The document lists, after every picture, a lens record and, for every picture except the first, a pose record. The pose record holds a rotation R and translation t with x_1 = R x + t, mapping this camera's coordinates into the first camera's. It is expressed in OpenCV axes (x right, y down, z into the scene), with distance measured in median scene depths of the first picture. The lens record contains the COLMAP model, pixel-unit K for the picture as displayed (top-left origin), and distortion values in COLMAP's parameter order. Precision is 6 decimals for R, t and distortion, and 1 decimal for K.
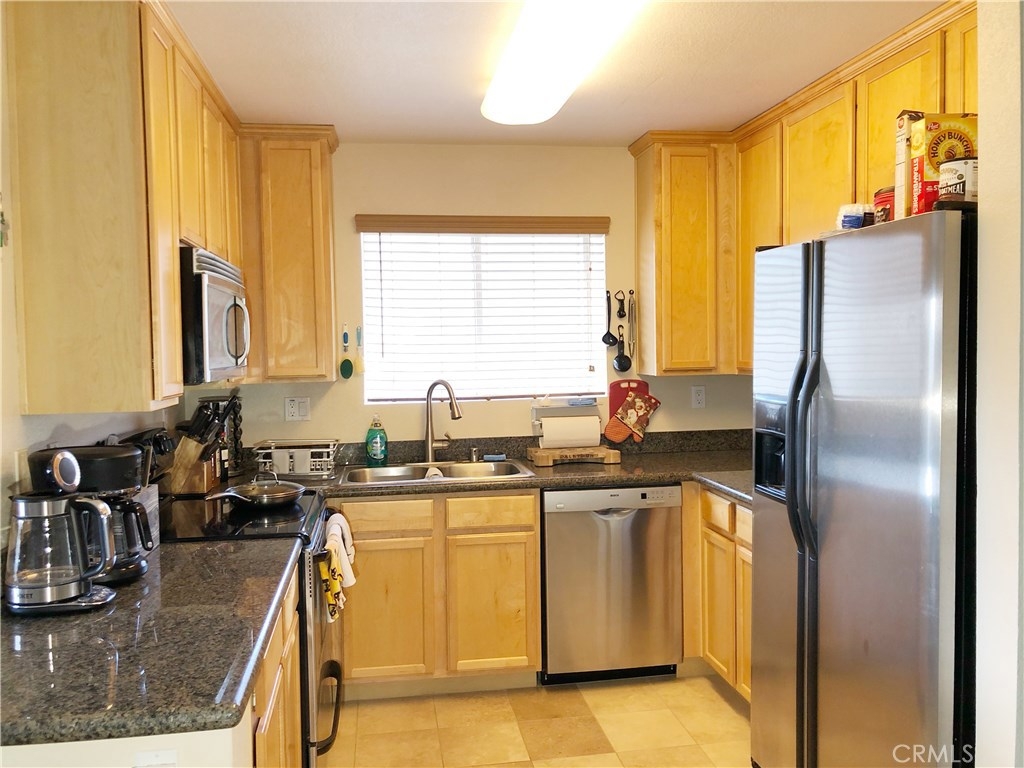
lens RADIAL K [[841.6, 0, 510.9], [0, 841.6, 384.3], [0, 0, 1]] dist [0.013009, 0.011544]
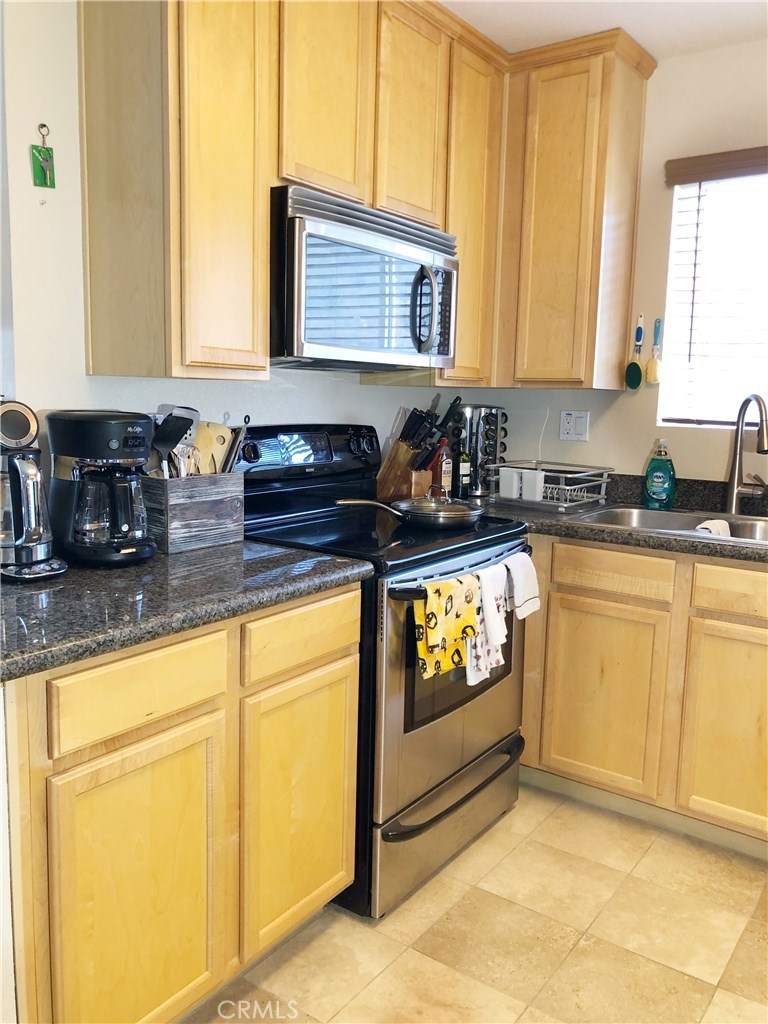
lens RADIAL K [[841.6, 0, 384.5], [0, 841.6, 511.2], [0, 0, 1]] dist [0.013009, 0.011544]
pose [[0.716693, 0.134587, -0.684278, 0.183160], [-0.071414, 0.990207, 0.119962, 0.027860], [0.693722, -0.037109, 0.719286, 0.303479]]
